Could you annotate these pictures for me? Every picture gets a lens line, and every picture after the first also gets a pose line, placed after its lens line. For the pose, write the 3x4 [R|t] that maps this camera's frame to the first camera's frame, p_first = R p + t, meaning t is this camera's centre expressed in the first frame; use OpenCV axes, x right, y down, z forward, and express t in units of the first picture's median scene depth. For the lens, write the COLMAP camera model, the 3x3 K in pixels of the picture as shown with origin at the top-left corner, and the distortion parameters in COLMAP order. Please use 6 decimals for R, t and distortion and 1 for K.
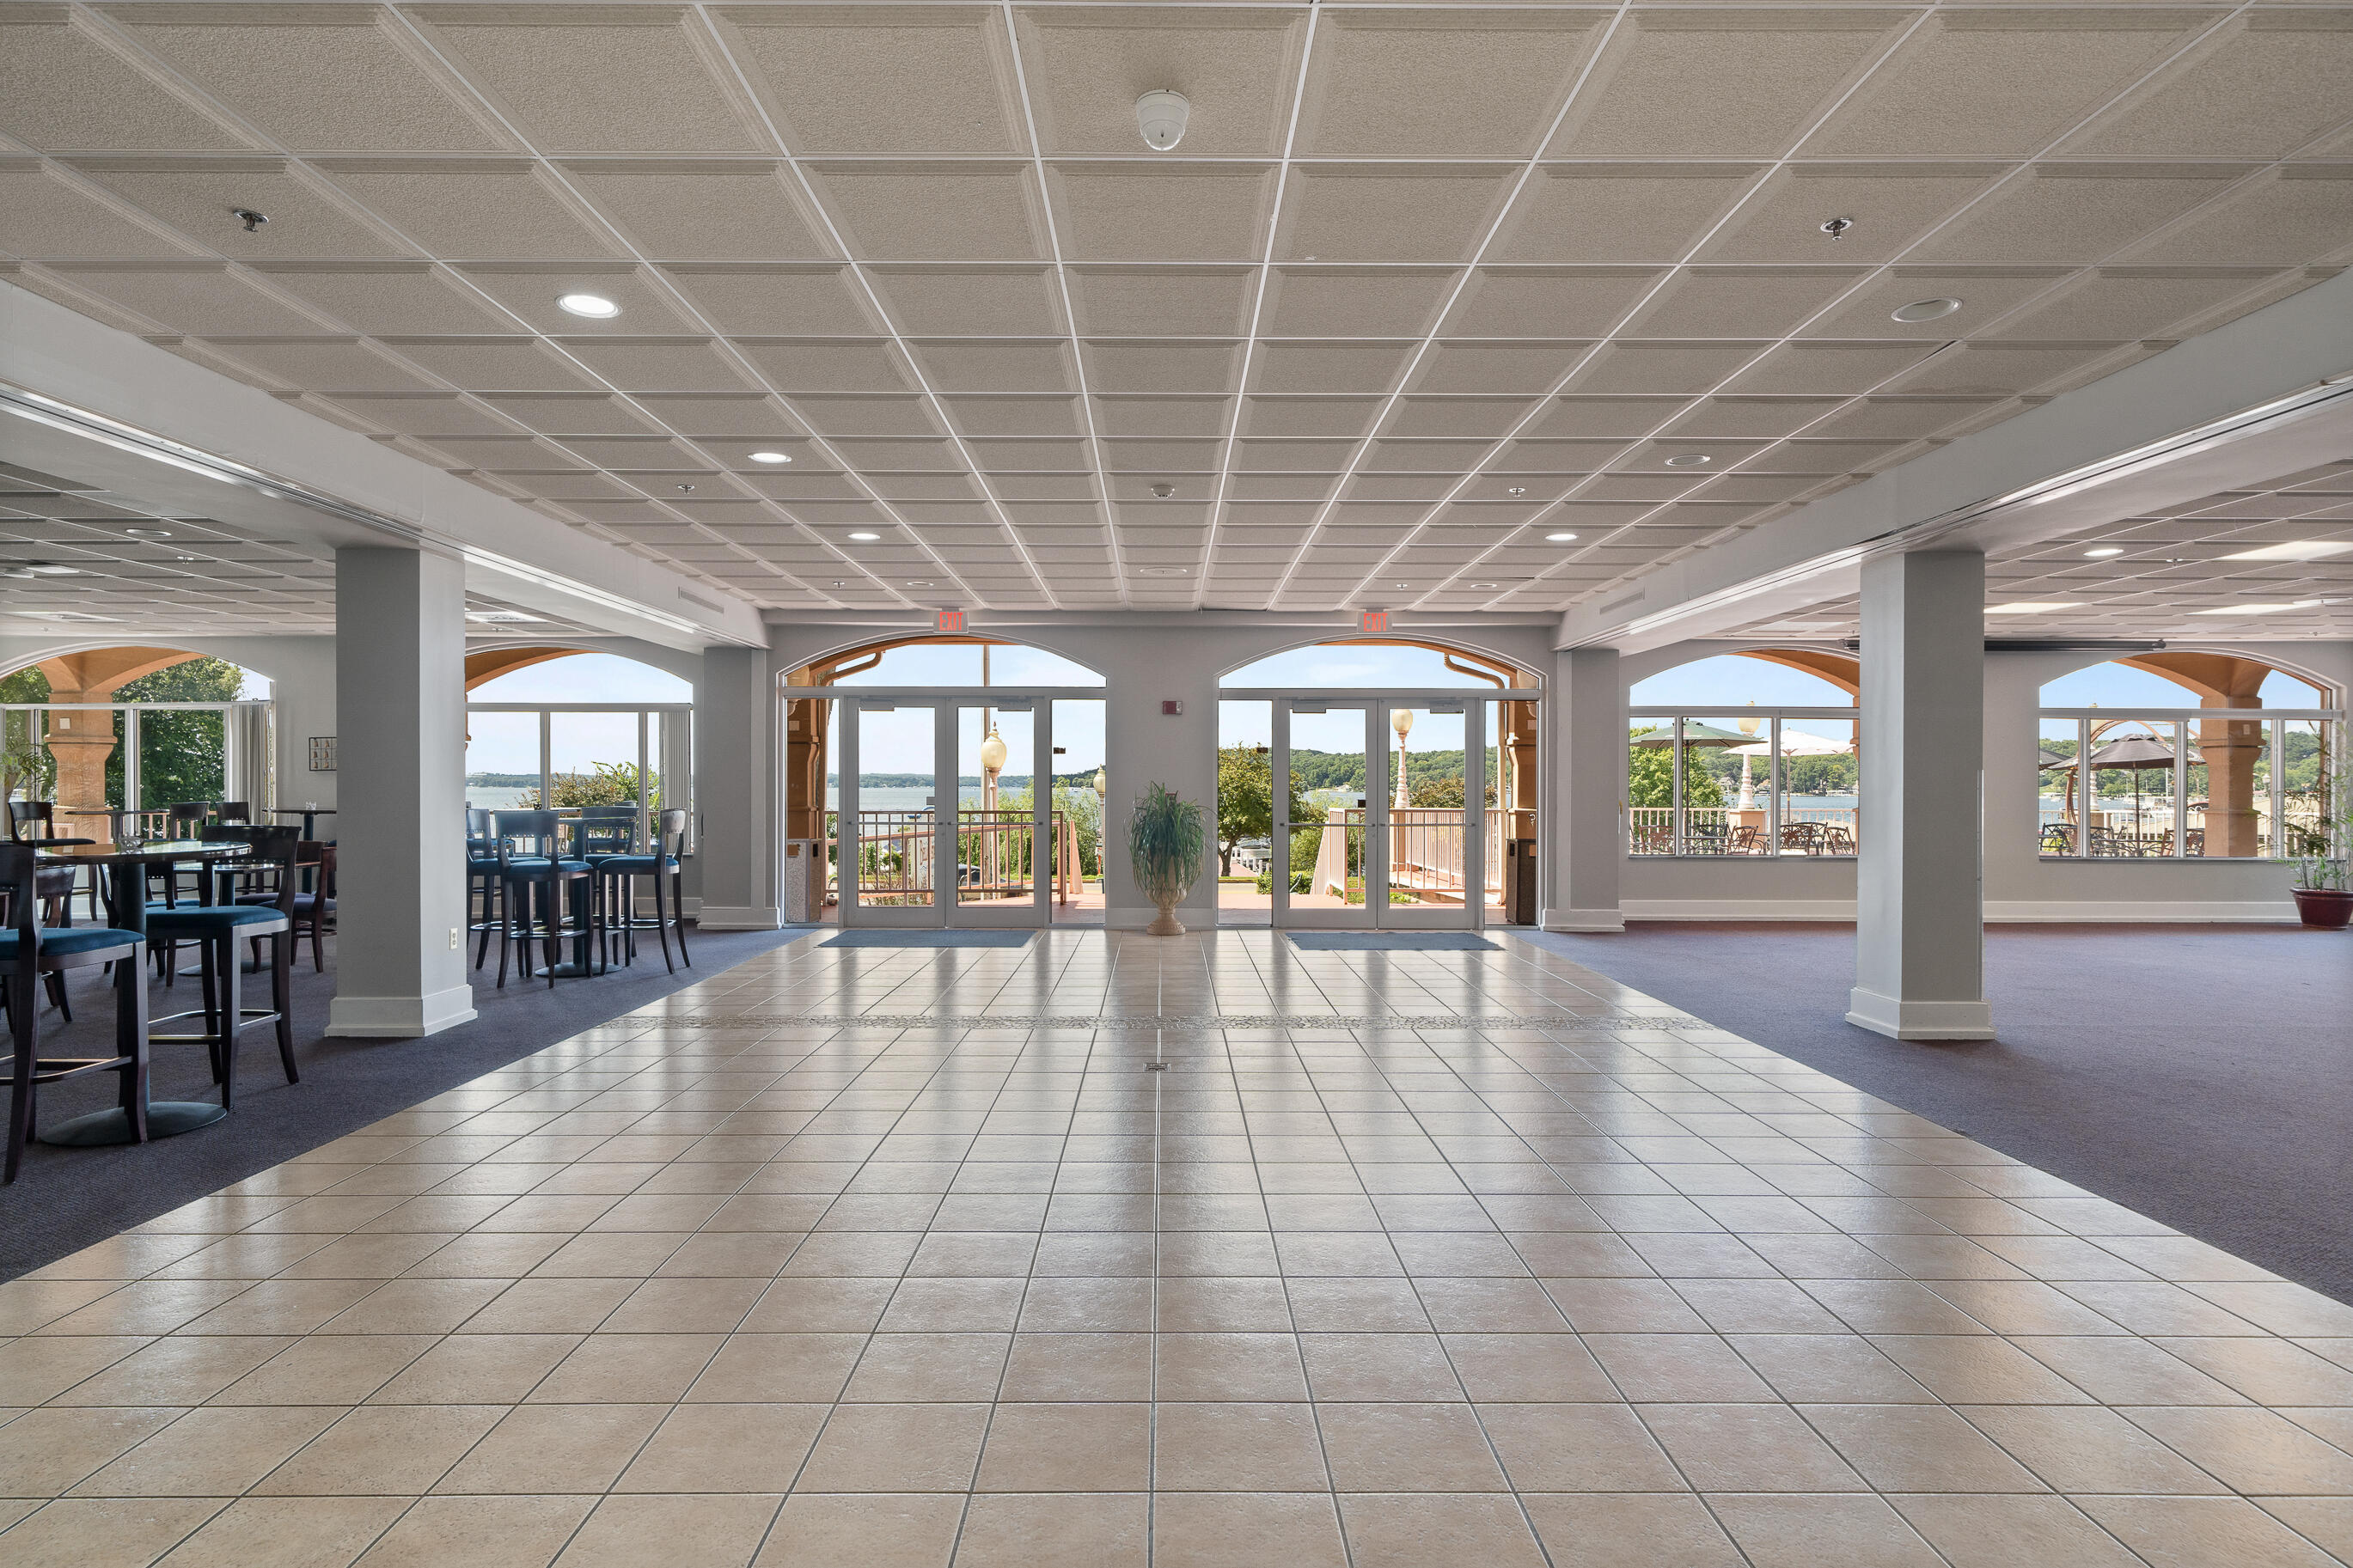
lens RADIAL K [[1228.9, 0, 1181.4], [0, 1228.9, 809.0], [0, 0, 1]] dist [-0.031199, 0.000133]
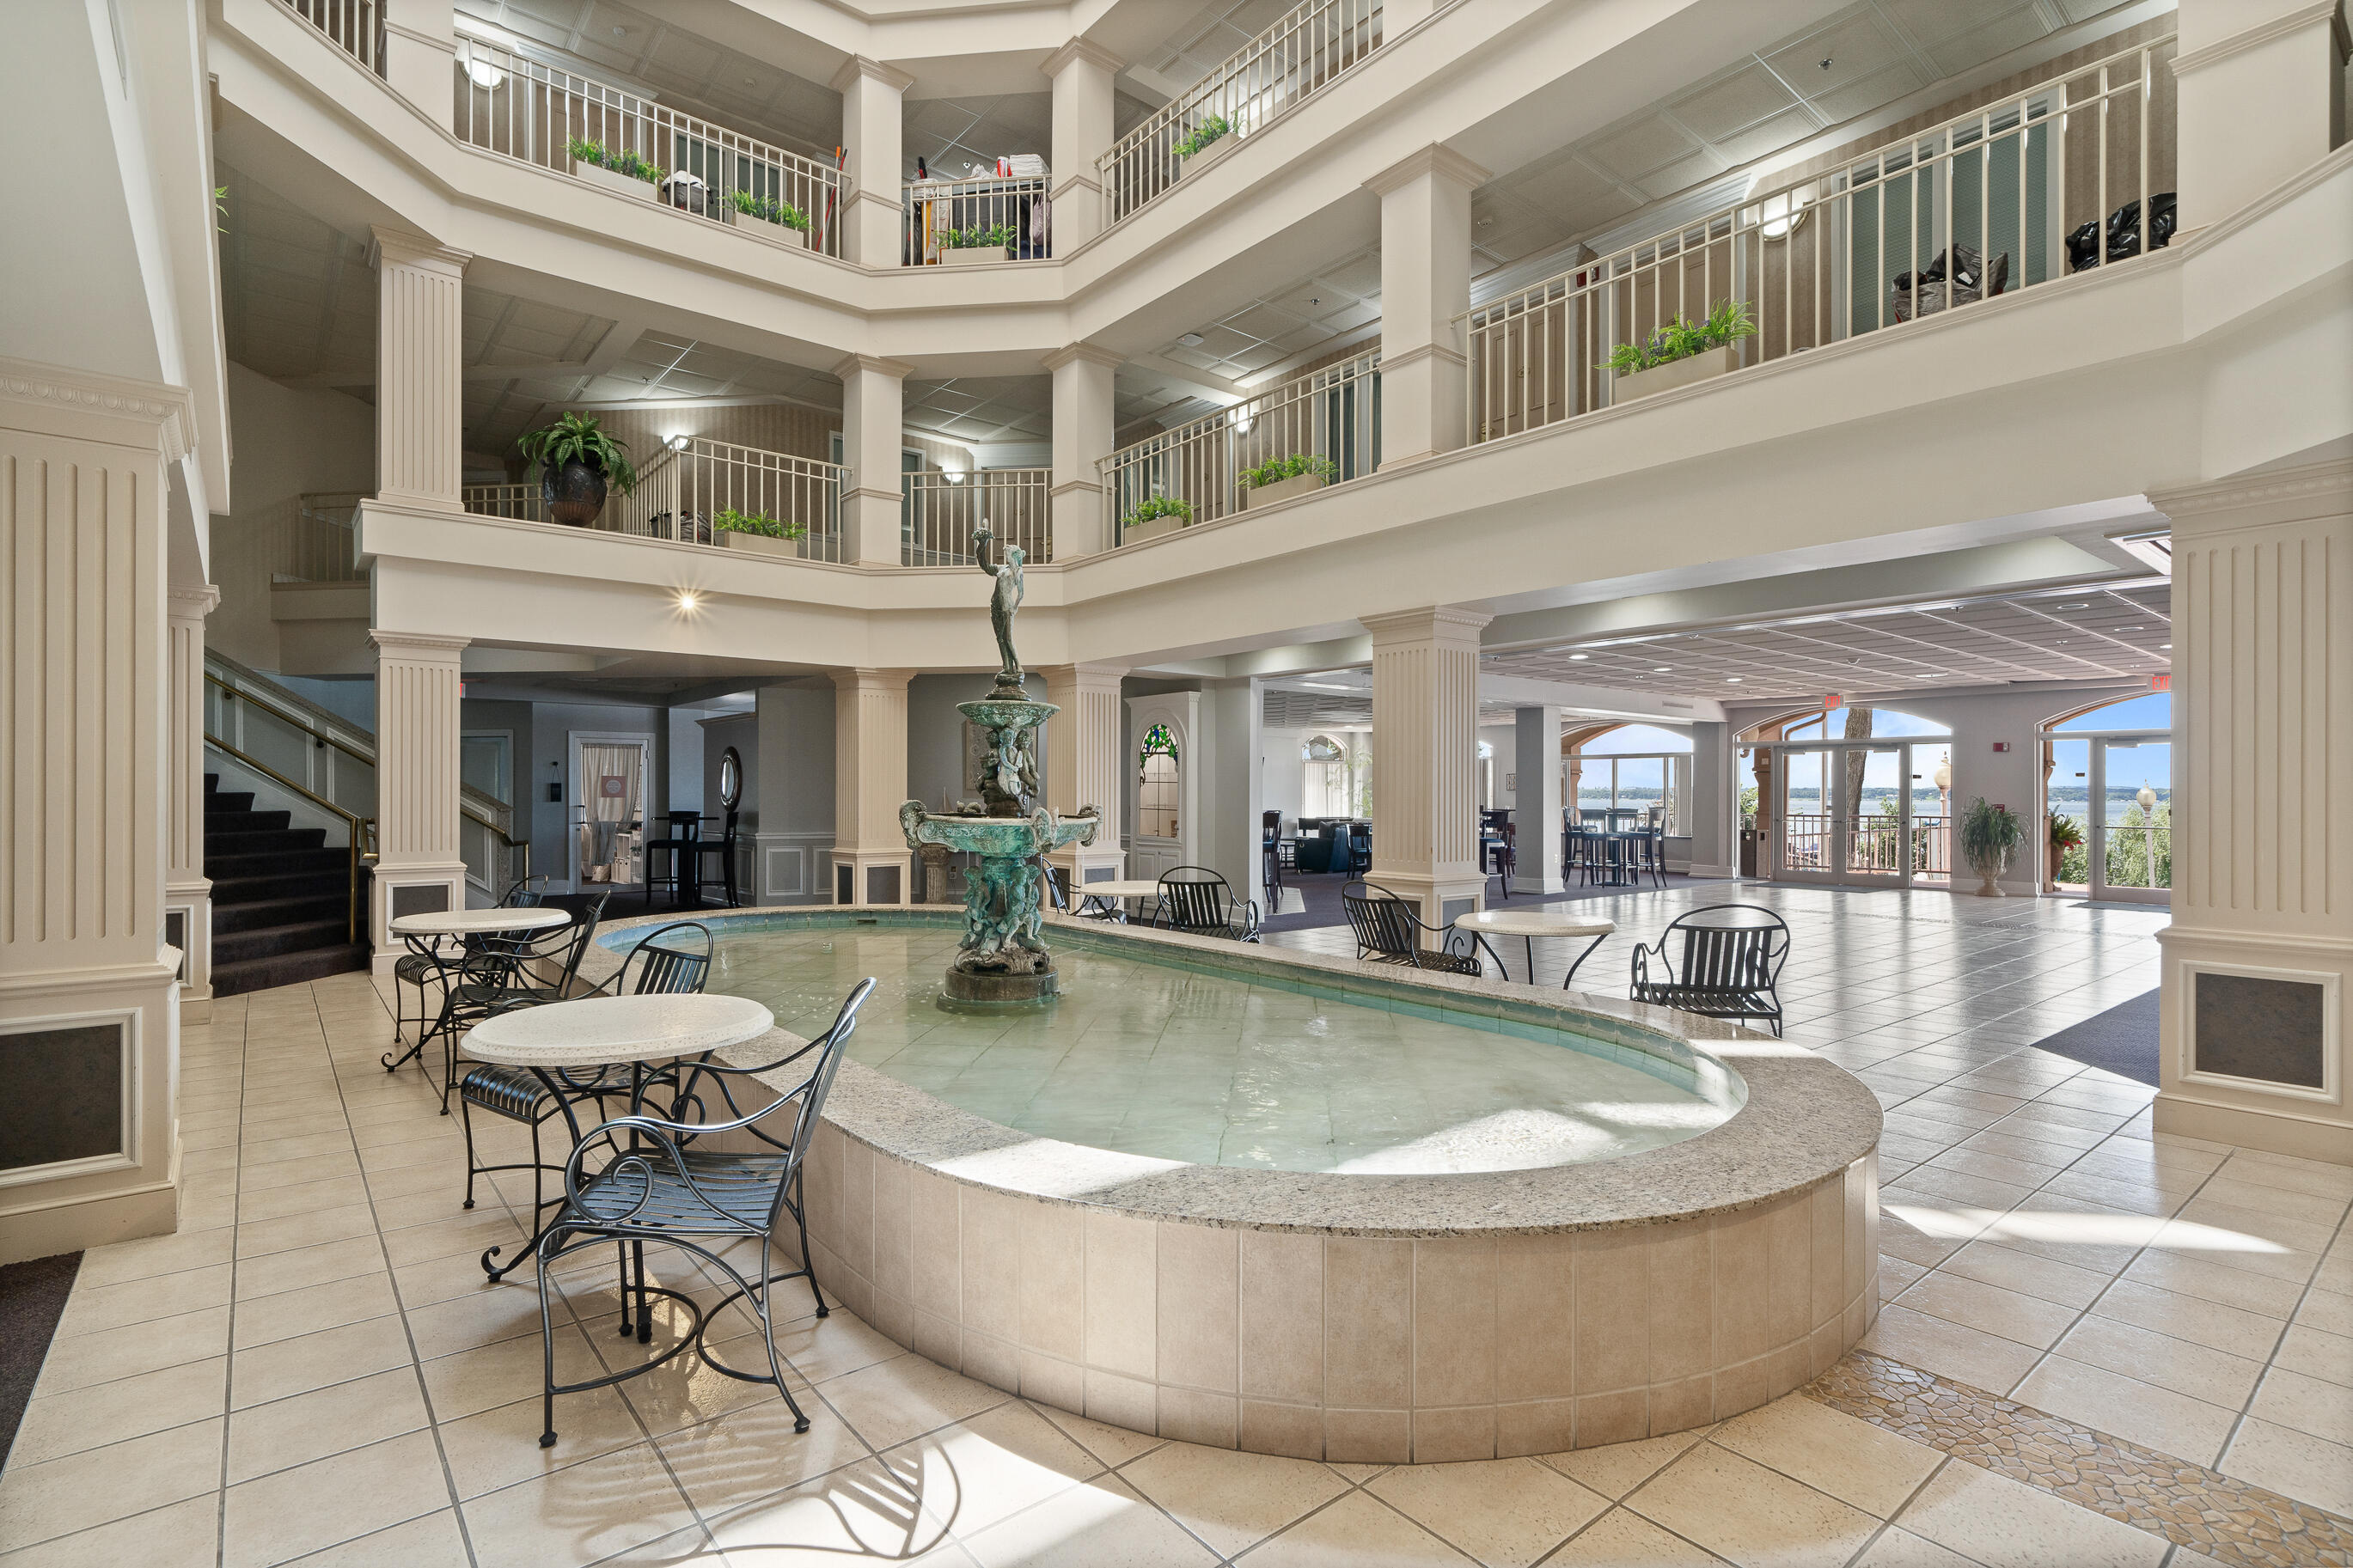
lens RADIAL K [[1126.9, 0, 1170.1], [0, 1126.9, 794.3], [0, 0, 1]] dist [0.025107, -0.000048]
pose [[0.612630, 0.001603, -0.790368, 0.472002], [-0.018868, 0.999743, -0.012598, 0.012545], [0.790144, 0.022631, 0.612503, -0.662799]]
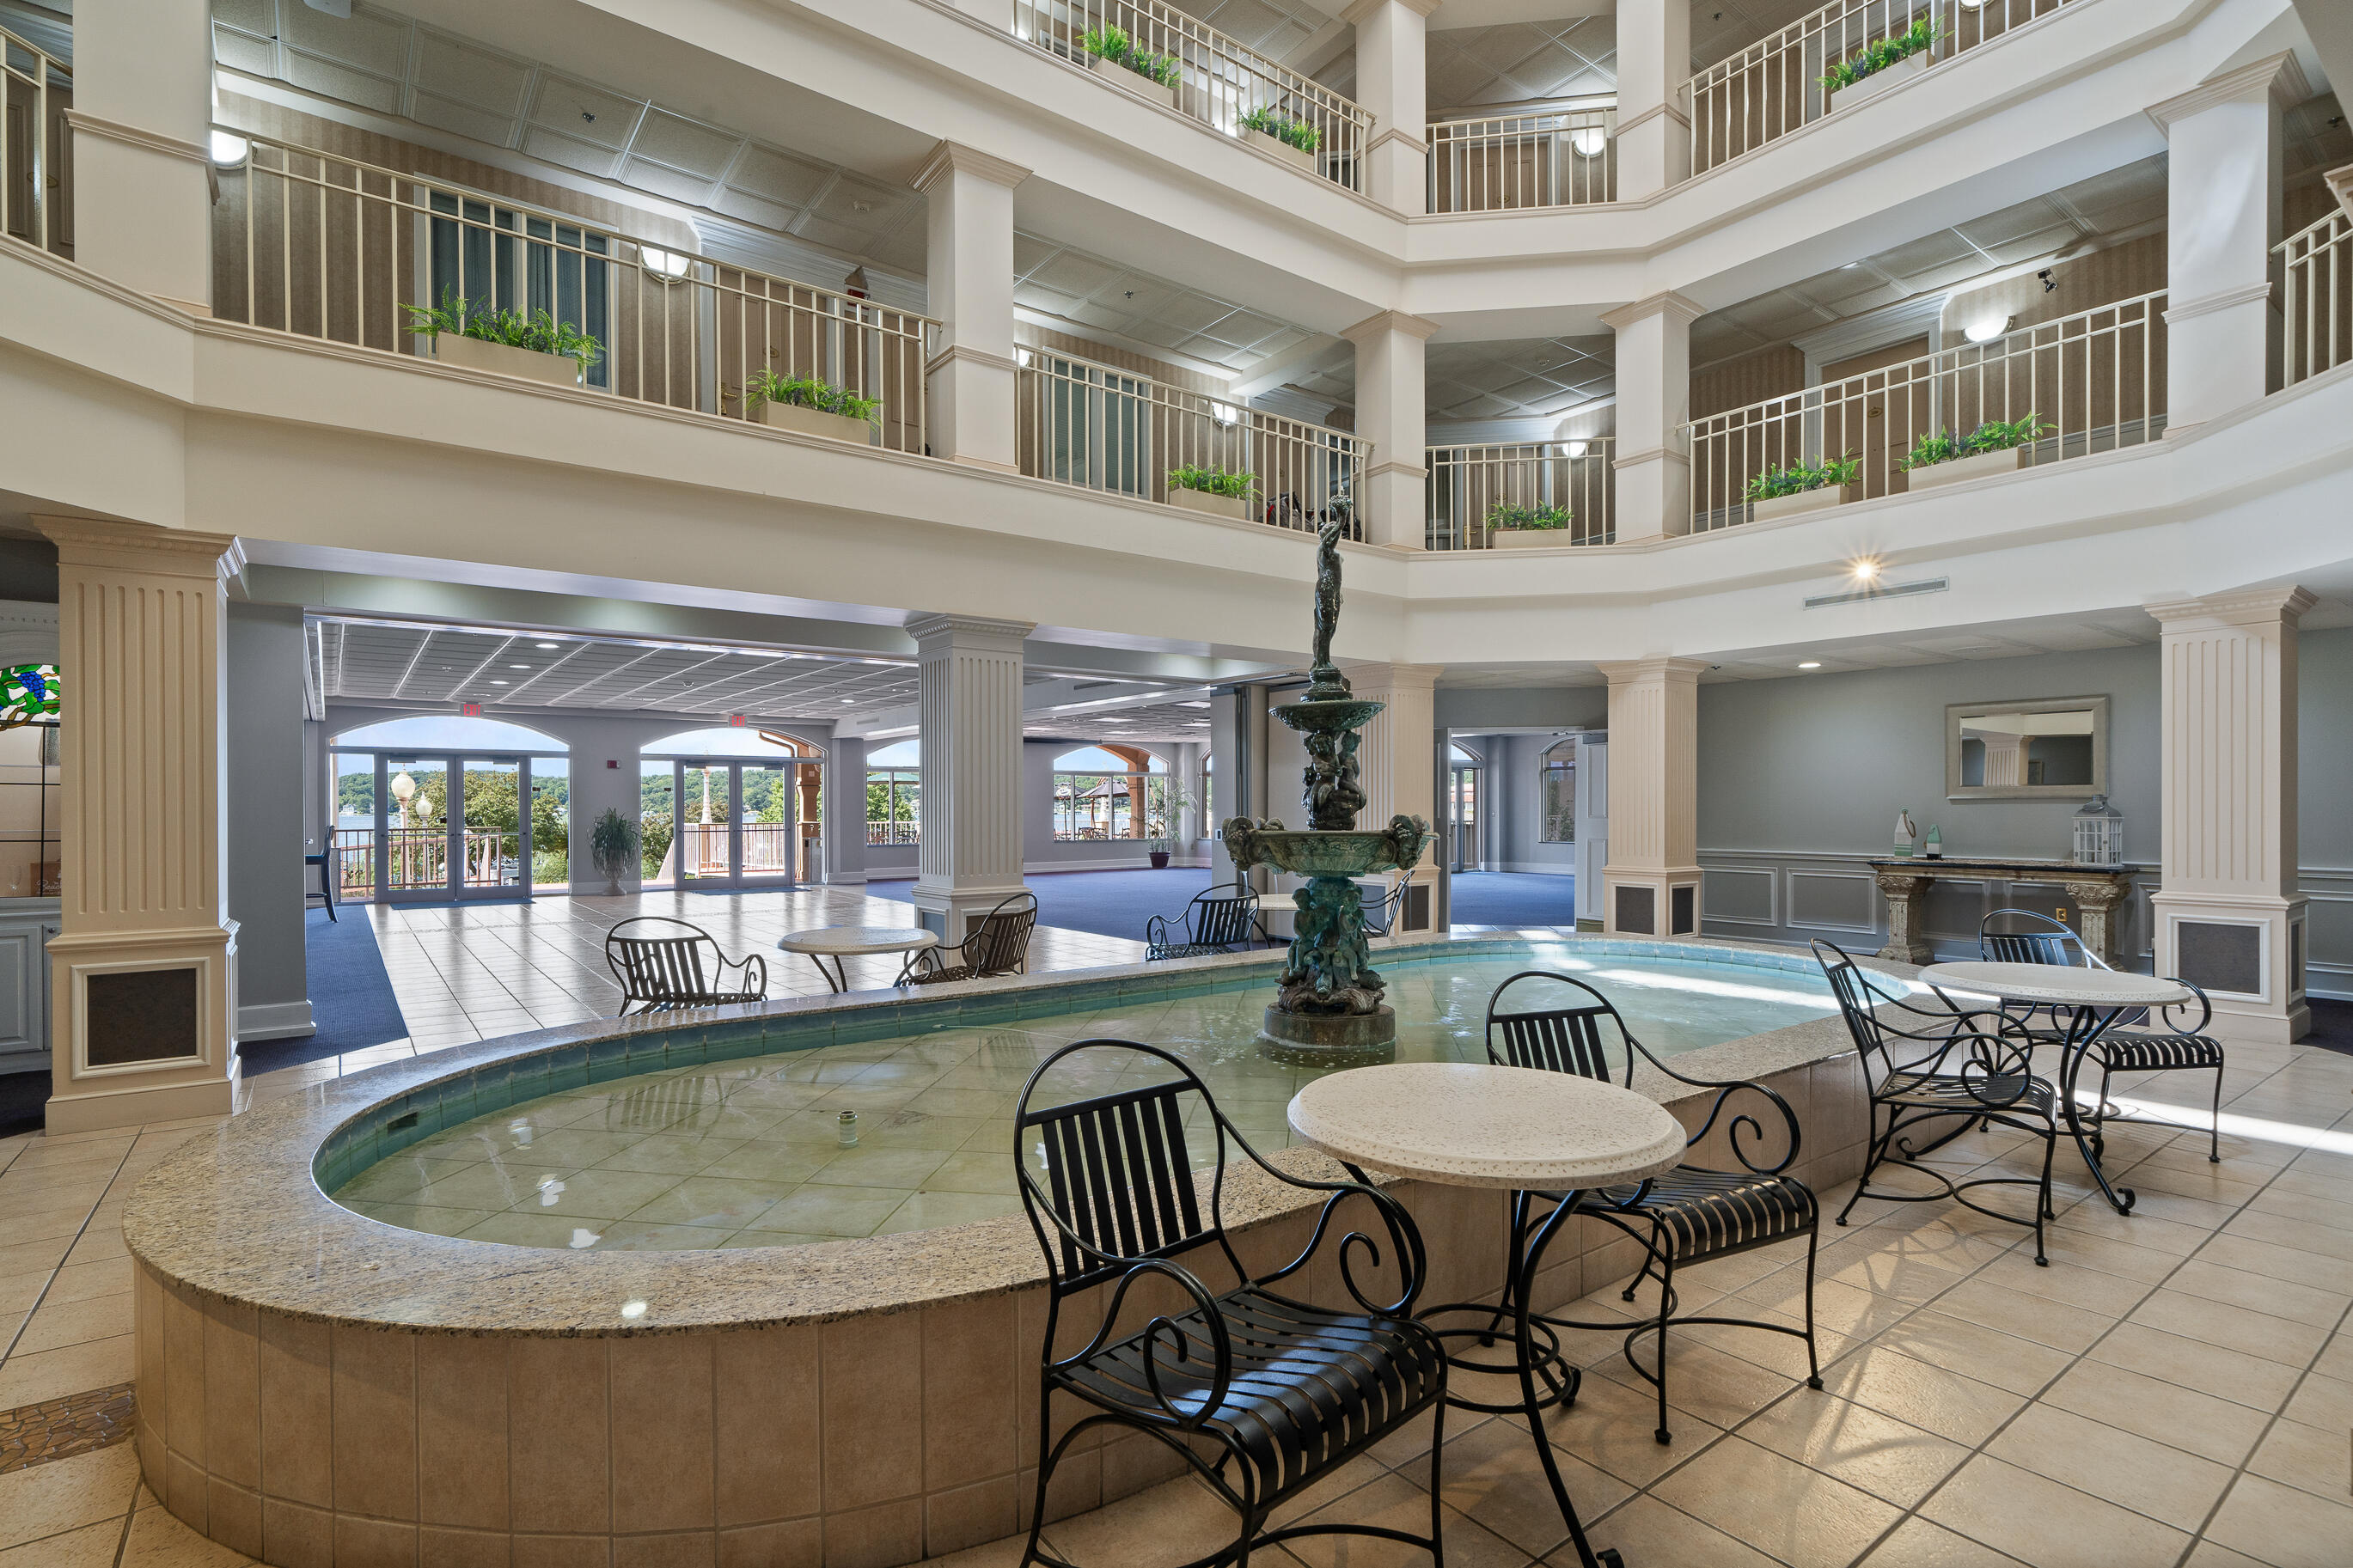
lens RADIAL K [[1126.9, 0, 1152.0], [0, 1126.9, 808.3], [0, 0, 1]] dist [0.025107, -0.000048]
pose [[0.810339, -0.007420, 0.585914, -0.325136], [0.017283, 0.999787, -0.011241, 0.010634], [-0.585706, 0.019235, 0.810295, -0.731055]]
